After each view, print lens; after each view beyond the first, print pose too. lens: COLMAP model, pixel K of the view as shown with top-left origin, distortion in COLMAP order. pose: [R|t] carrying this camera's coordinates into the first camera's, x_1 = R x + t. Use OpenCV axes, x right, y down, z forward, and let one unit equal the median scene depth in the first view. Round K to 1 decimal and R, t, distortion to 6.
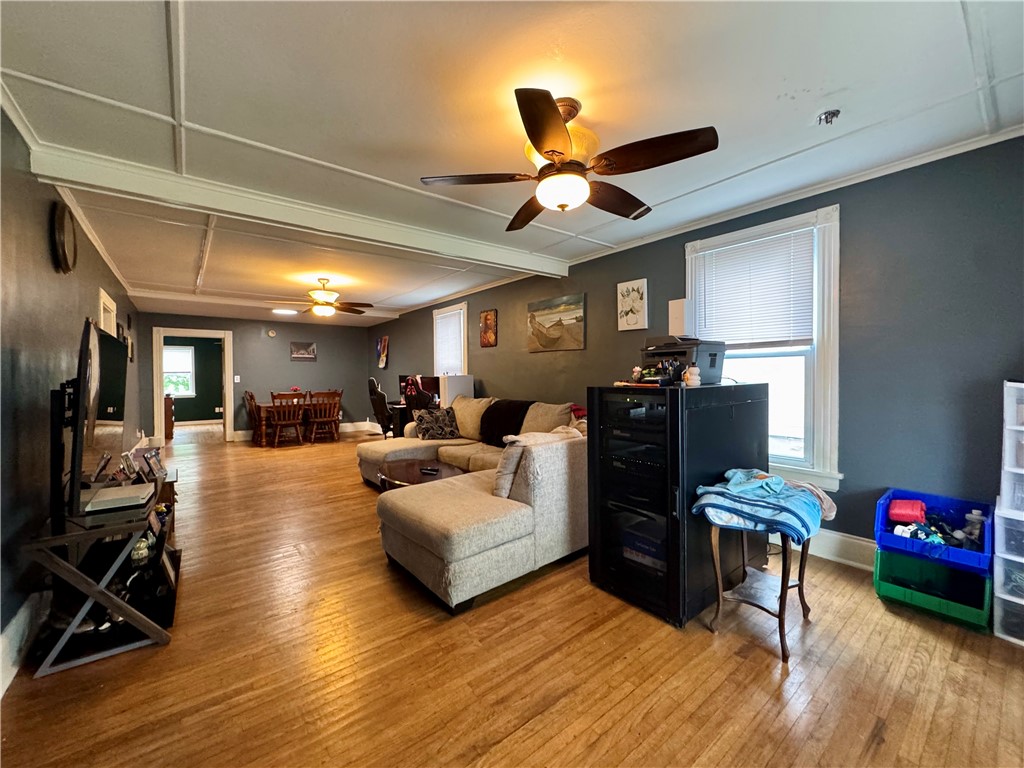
lens RADIAL K [[408.0, 0, 512.0], [0, 408.0, 384.0], [0, 0, 1]] dist [-0.046216, 0.000040]
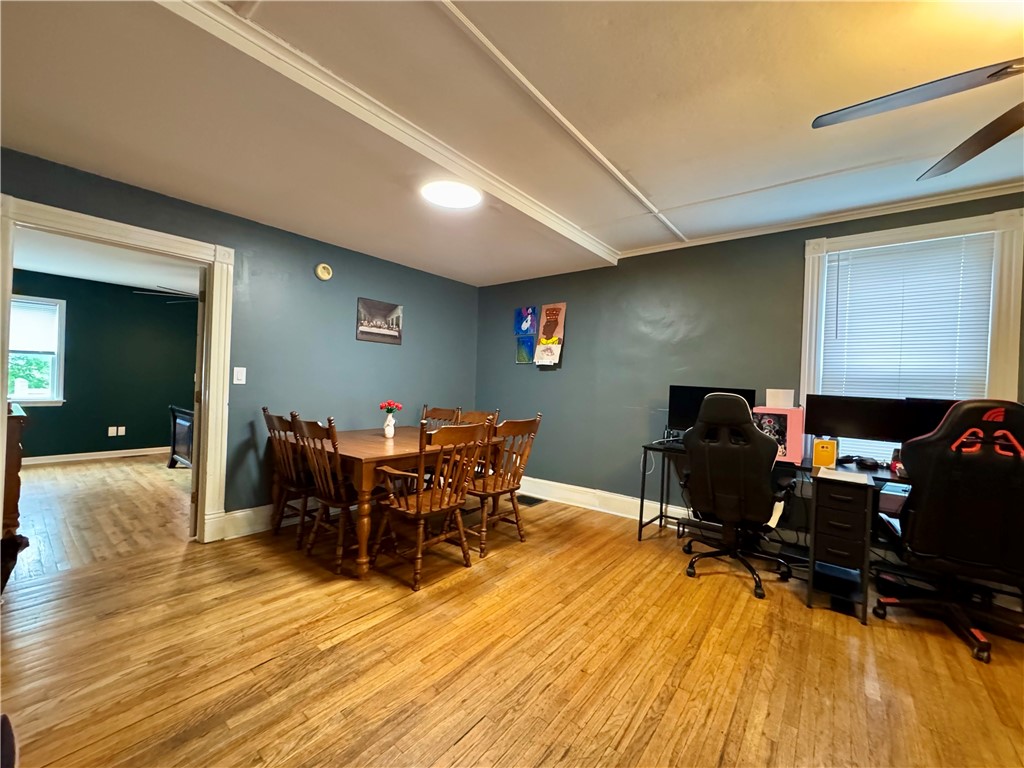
lens RADIAL K [[408.0, 0, 512.0], [0, 408.0, 384.0], [0, 0, 1]] dist [-0.046216, 0.000040]
pose [[0.973796, 0.036523, 0.224471, -0.485040], [-0.031595, 0.999175, -0.025512, -0.002489], [-0.225217, 0.017751, 0.974147, 0.531722]]
